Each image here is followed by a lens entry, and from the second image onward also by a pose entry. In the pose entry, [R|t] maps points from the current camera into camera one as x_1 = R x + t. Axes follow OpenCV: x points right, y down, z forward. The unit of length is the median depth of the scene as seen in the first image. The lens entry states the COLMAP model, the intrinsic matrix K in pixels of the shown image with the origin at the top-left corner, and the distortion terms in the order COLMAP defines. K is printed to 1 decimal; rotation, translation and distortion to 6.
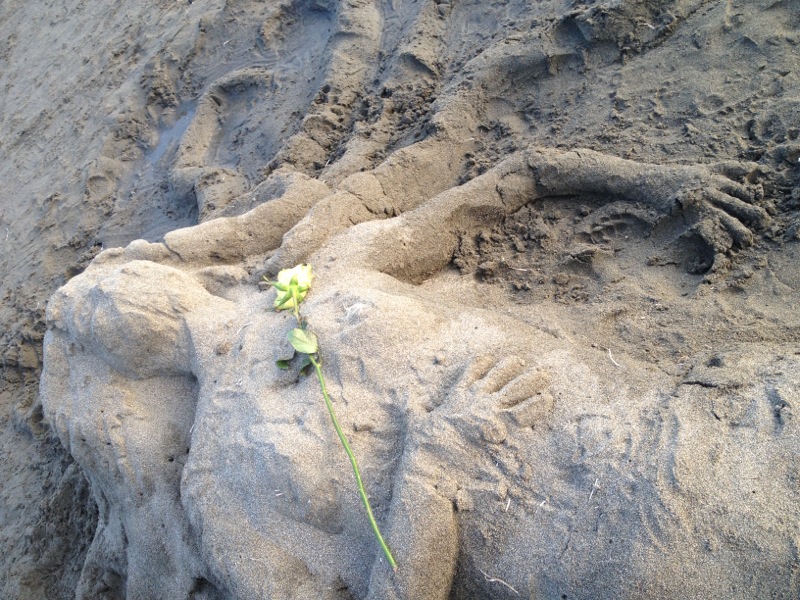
lens RADIAL K [[709.4, 0, 389.5], [0, 709.4, 302.6], [0, 0, 1]] dist [0.090149, -0.167315]
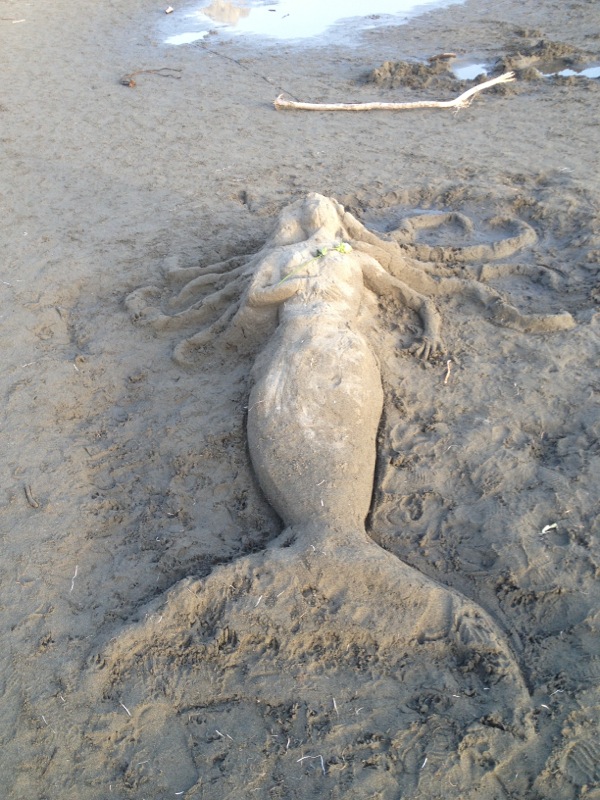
lens RADIAL K [[703.5, 0, 298.6], [0, 703.5, 381.5], [0, 0, 1]] dist [0.112604, -0.209383]
pose [[0.390463, 0.859111, -0.330856, 1.156504], [-0.860310, 0.468442, 0.201069, -0.175847], [0.327728, 0.206129, 0.922012, -1.598016]]
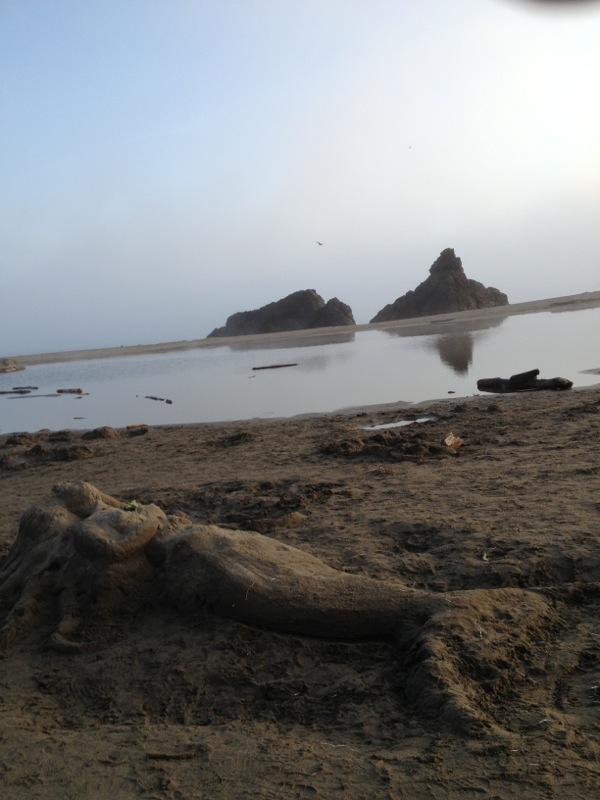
lens RADIAL K [[730.8, 0, 266.9], [0, 730.8, 433.7], [0, 0, 1]] dist [0.121694, -0.273990]
pose [[0.891107, 0.446034, -0.083558, 0.465143], [-0.359910, 0.582517, -0.728792, 1.726920], [-0.276392, 0.679506, 0.679617, -1.449242]]
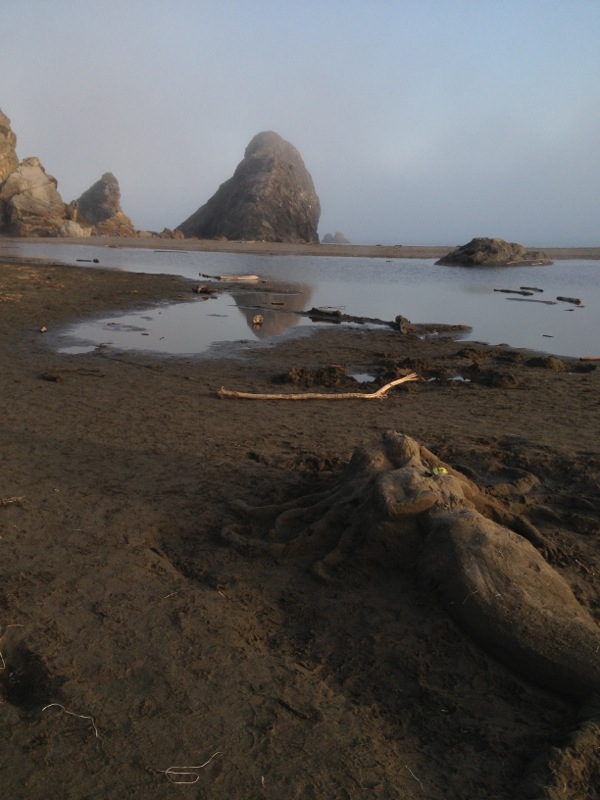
lens RADIAL K [[709.4, 0, 291.2], [0, 709.4, 432.9], [0, 0, 1]] dist [0.090149, -0.167315]
pose [[0.562006, 0.673774, -0.479769, 0.855259], [-0.824041, 0.506201, -0.254395, 1.175001], [0.071455, 0.538321, 0.839705, -1.785618]]
